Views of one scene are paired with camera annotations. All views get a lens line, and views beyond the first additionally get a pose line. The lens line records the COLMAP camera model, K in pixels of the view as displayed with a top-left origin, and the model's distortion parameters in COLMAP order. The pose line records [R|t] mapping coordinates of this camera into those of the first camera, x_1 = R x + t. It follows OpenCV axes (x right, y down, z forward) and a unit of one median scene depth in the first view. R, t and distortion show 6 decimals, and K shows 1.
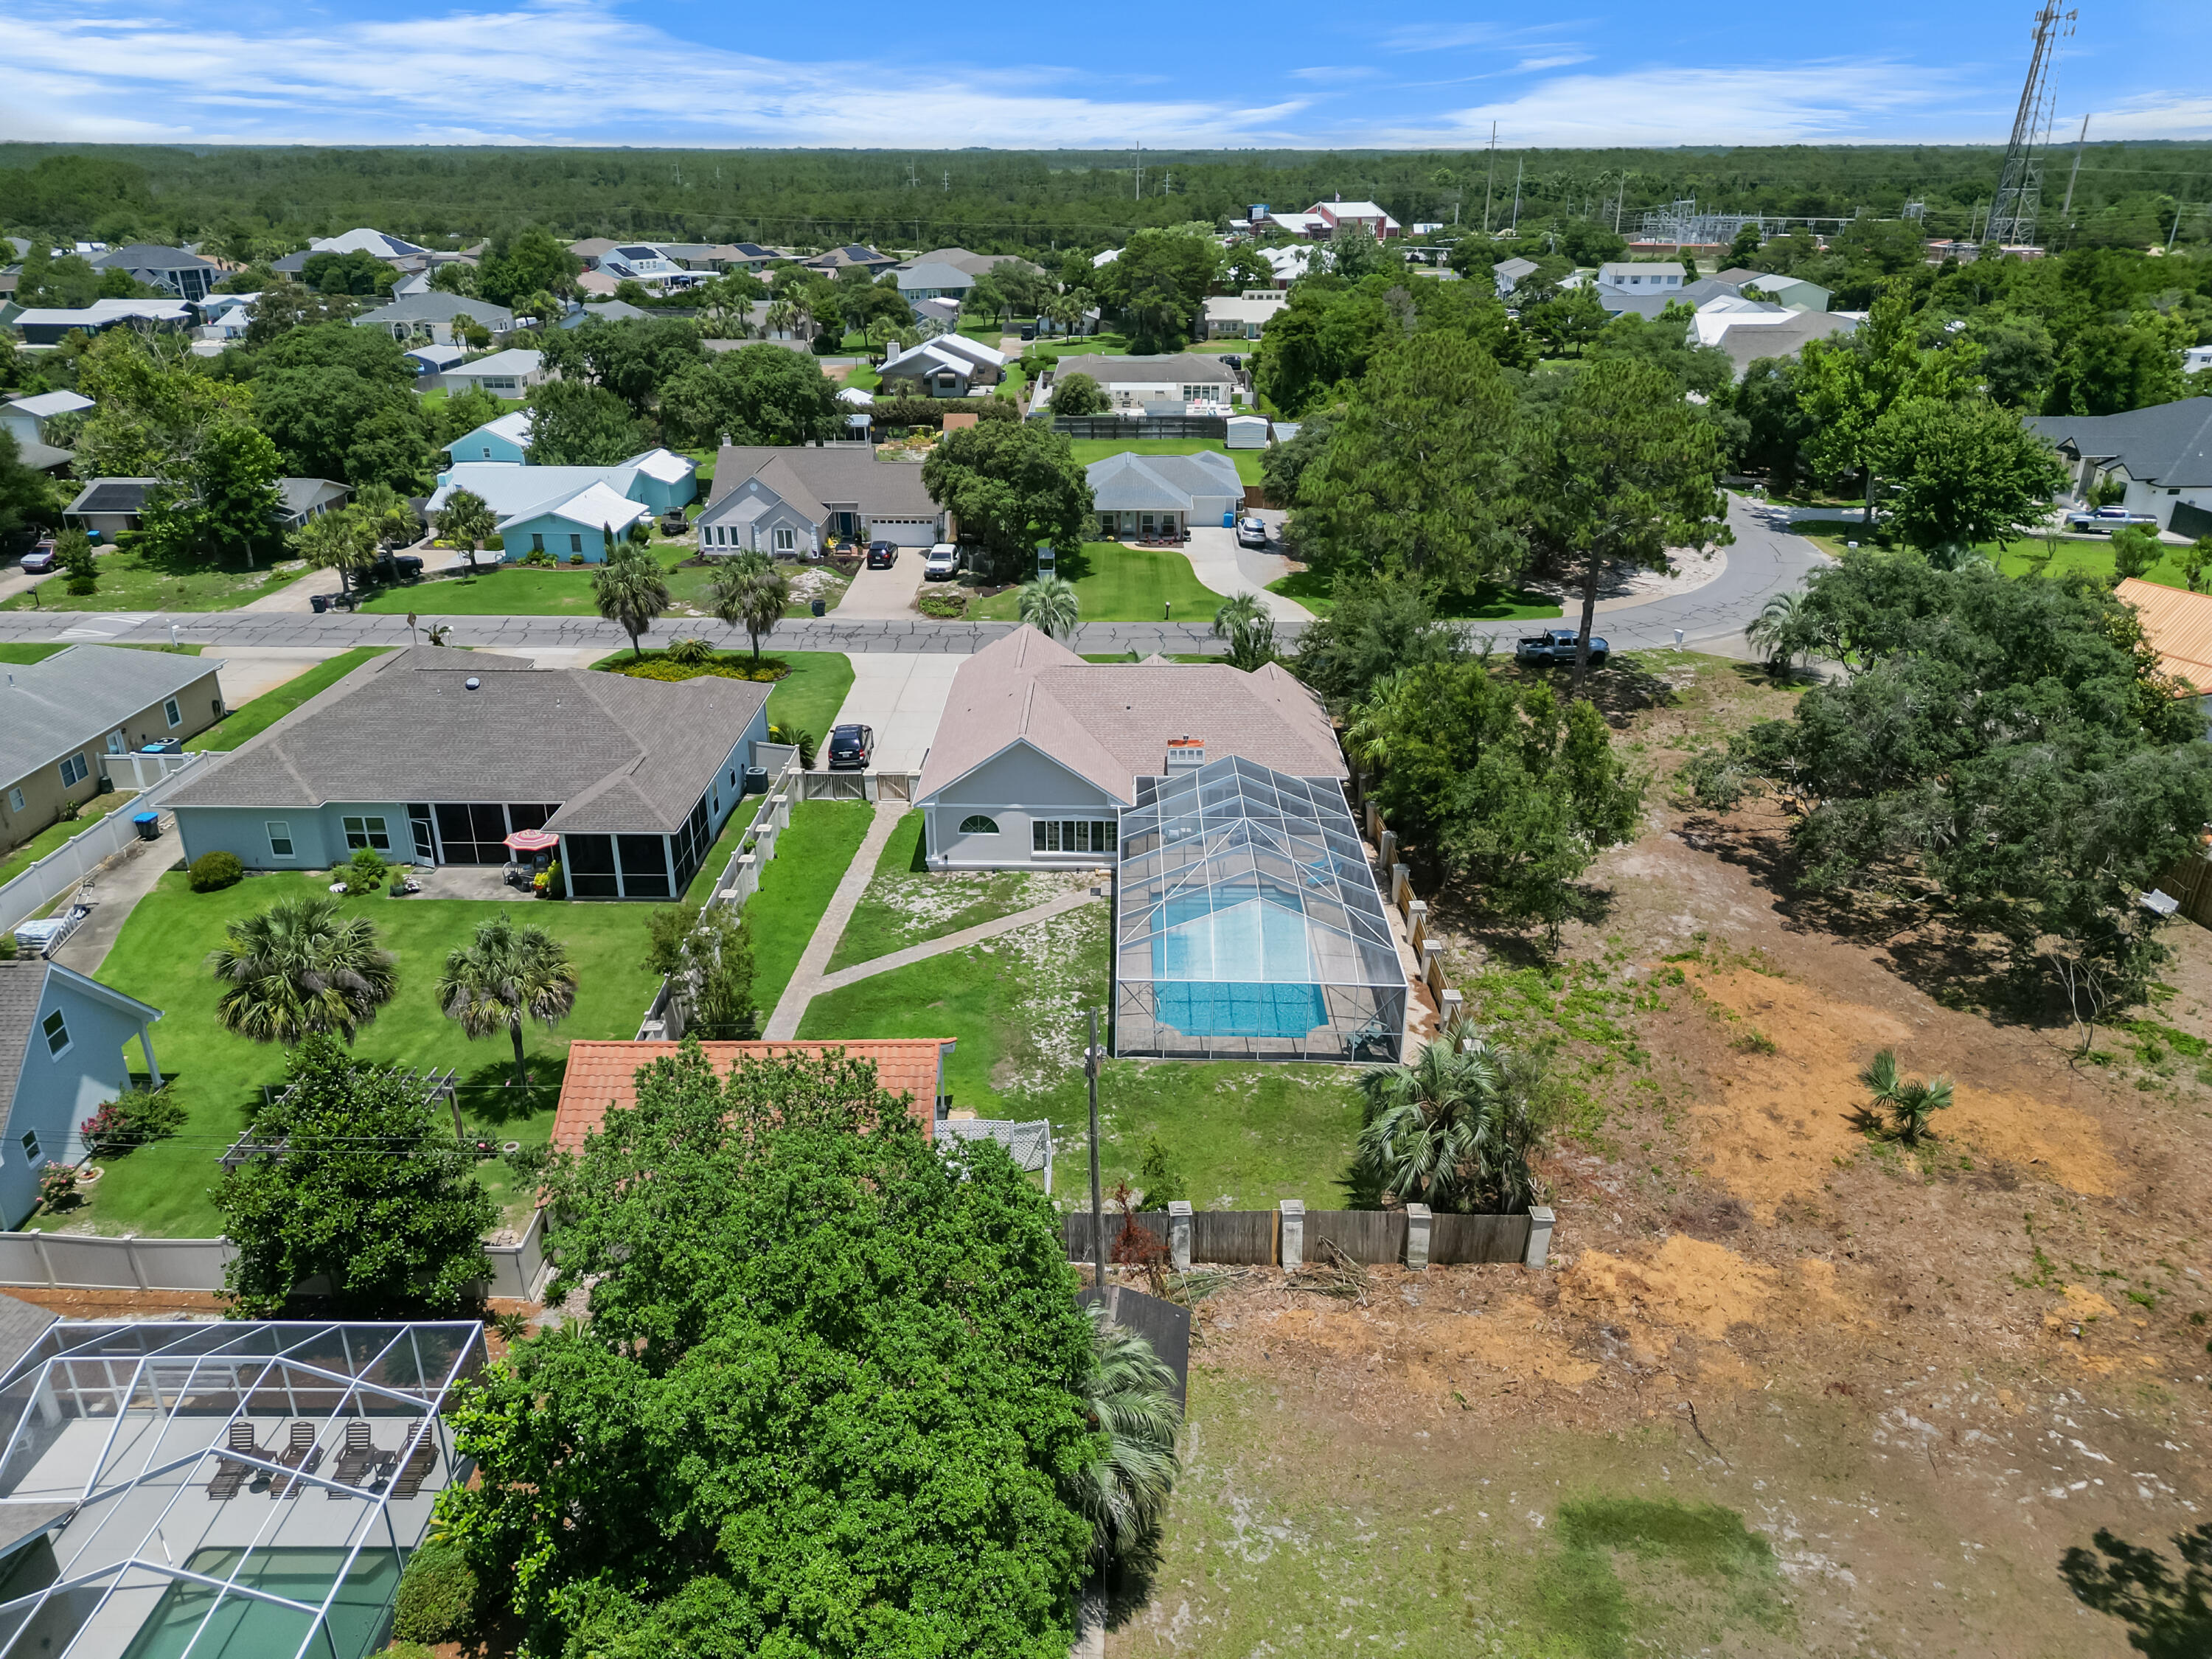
lens RADIAL K [[1533.0, 0, 1106.0], [0, 1533.0, 829.5], [0, 0, 1]] dist [0.048913, -0.000321]
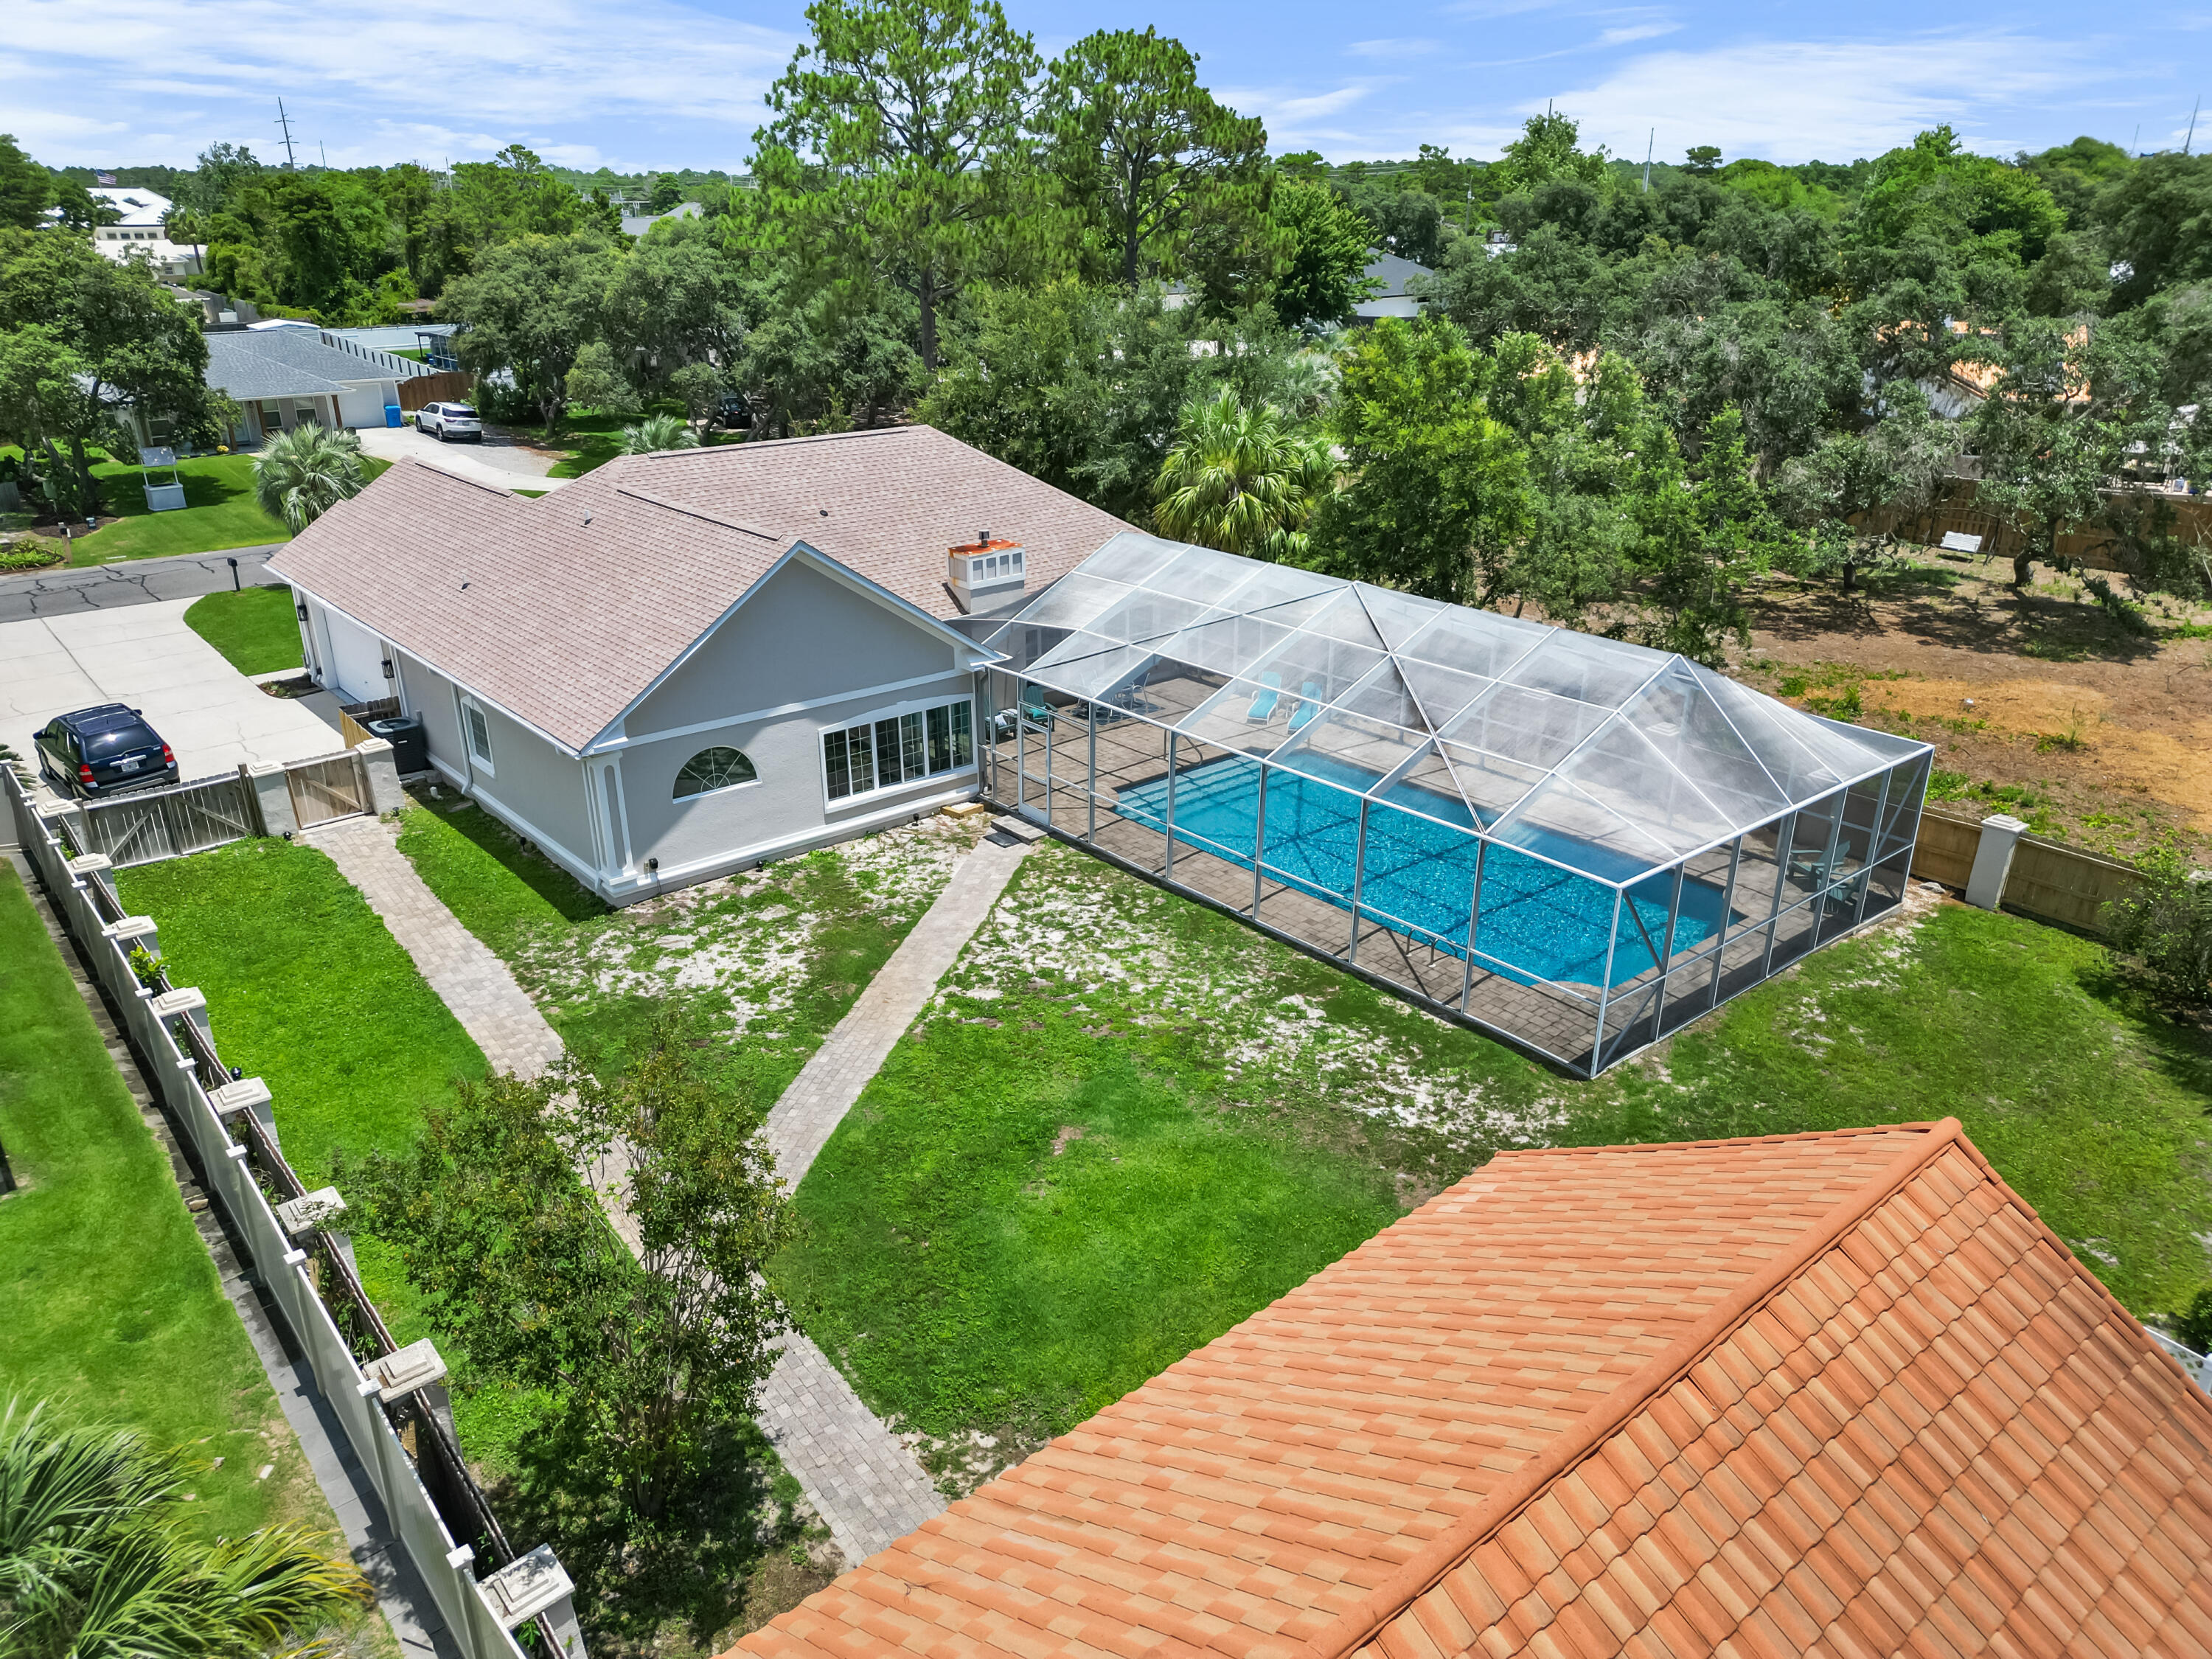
lens RADIAL K [[1533.0, 0, 1106.0], [0, 1533.0, 829.5], [0, 0, 1]] dist [0.048913, -0.000321]
pose [[0.751860, -0.249541, 0.610276, -0.271232], [0.268502, 0.961265, 0.062264, 0.015939], [-0.602174, 0.117046, 0.789738, 0.585931]]
